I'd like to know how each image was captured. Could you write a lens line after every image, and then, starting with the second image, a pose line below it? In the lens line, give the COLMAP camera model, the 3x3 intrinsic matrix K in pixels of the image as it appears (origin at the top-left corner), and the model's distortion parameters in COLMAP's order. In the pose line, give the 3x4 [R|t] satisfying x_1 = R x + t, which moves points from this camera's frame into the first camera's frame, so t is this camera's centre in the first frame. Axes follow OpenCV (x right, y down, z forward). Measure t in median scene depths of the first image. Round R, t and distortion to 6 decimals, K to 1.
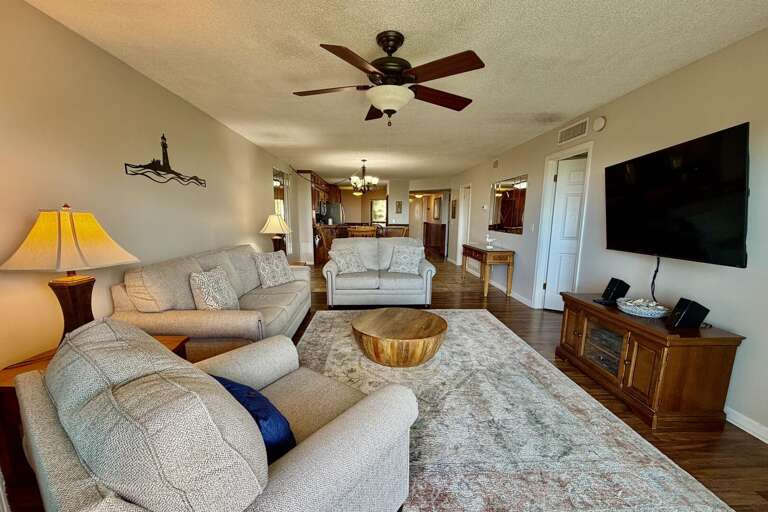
lens RADIAL K [[313.3, 0, 378.0], [0, 313.3, 264.1], [0, 0, 1]] dist [-0.004436, -0.000412]
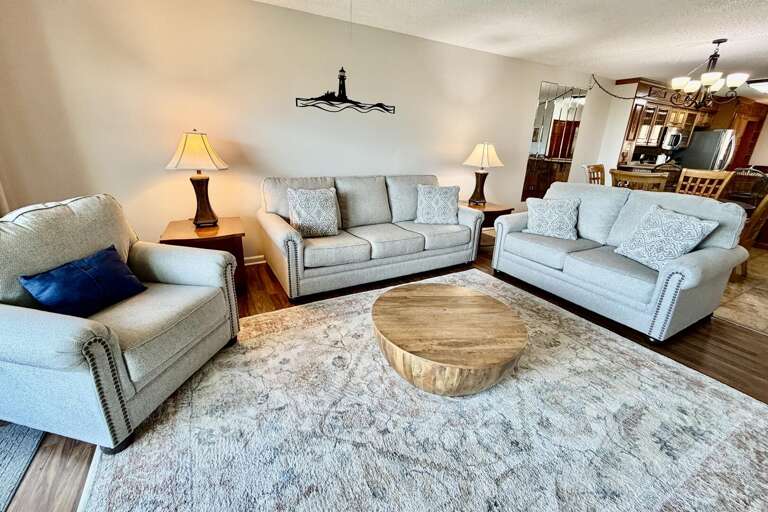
lens RADIAL K [[313.3, 0, 362.9], [0, 313.3, 237.7], [0, 0, 1]] dist [-0.004436, -0.000412]
pose [[0.437879, 0.273132, -0.856540, 0.422701], [-0.161639, 0.961127, 0.223849, -0.071064], [0.884384, 0.040431, 0.465006, 0.471972]]
